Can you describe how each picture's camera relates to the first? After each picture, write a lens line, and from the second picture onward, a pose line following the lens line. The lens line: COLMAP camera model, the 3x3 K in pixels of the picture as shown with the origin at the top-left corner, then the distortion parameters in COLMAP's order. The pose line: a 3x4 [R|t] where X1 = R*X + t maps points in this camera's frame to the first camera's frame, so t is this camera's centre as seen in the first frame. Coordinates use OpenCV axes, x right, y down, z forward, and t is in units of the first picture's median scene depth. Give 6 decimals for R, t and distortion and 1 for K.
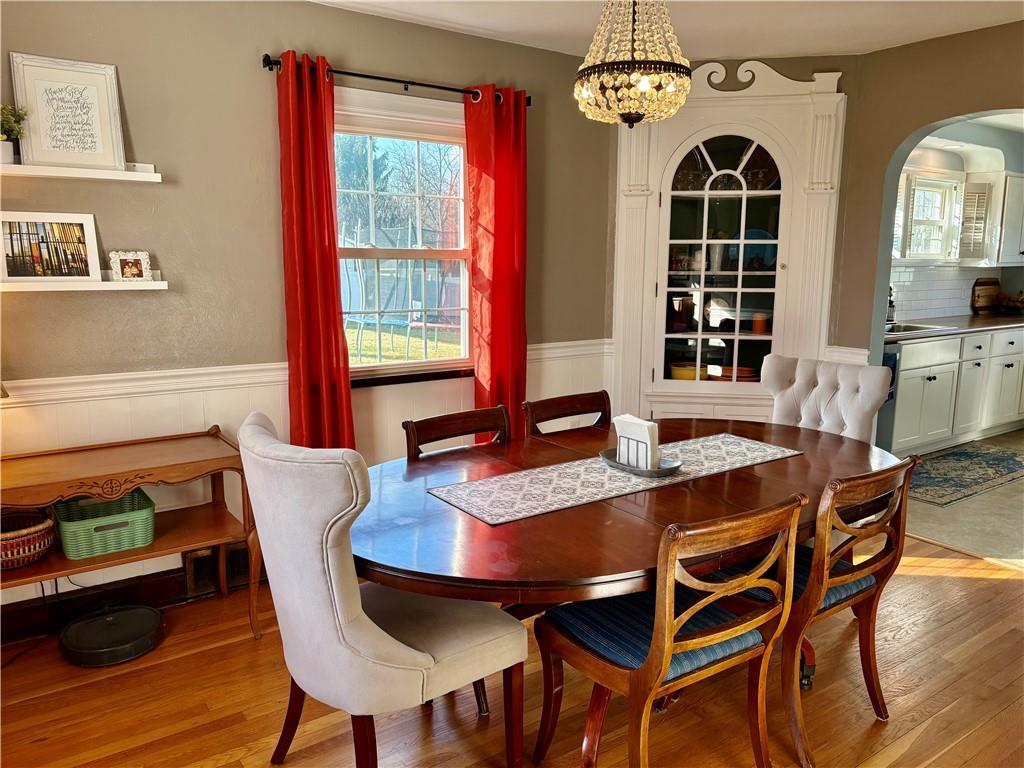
lens RADIAL K [[782.1, 0, 515.0], [0, 782.1, 387.5], [0, 0, 1]] dist [0.059321, -0.063812]
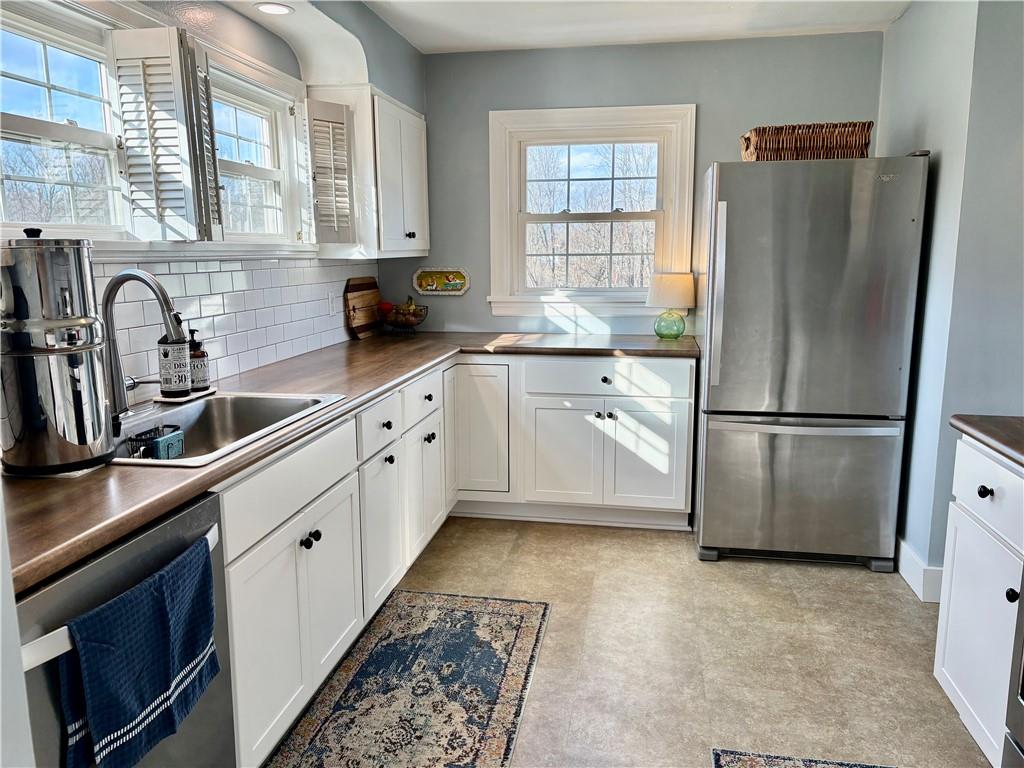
lens RADIAL K [[782.1, 0, 513.1], [0, 782.1, 381.7], [0, 0, 1]] dist [0.059321, -0.063812]
pose [[0.718935, -0.126941, 0.683387, 0.570205], [0.128146, 0.990535, 0.049183, -0.161973], [-0.683162, 0.052214, 0.728398, 1.071949]]
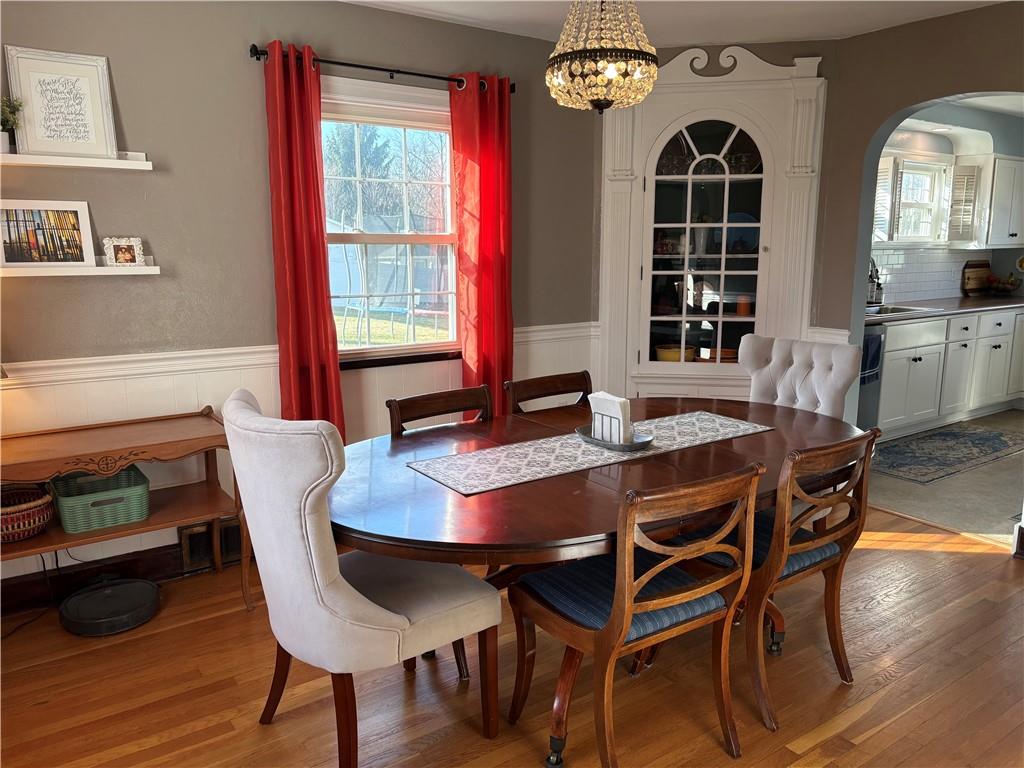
lens RADIAL K [[782.1, 0, 512.4], [0, 782.1, 385.2], [0, 0, 1]] dist [0.059321, -0.063812]
pose [[0.999950, -0.005363, -0.008386, 0.027422], [0.005470, 0.999904, 0.012742, 0.009721], [0.008317, -0.012787, 0.999884, -0.030034]]
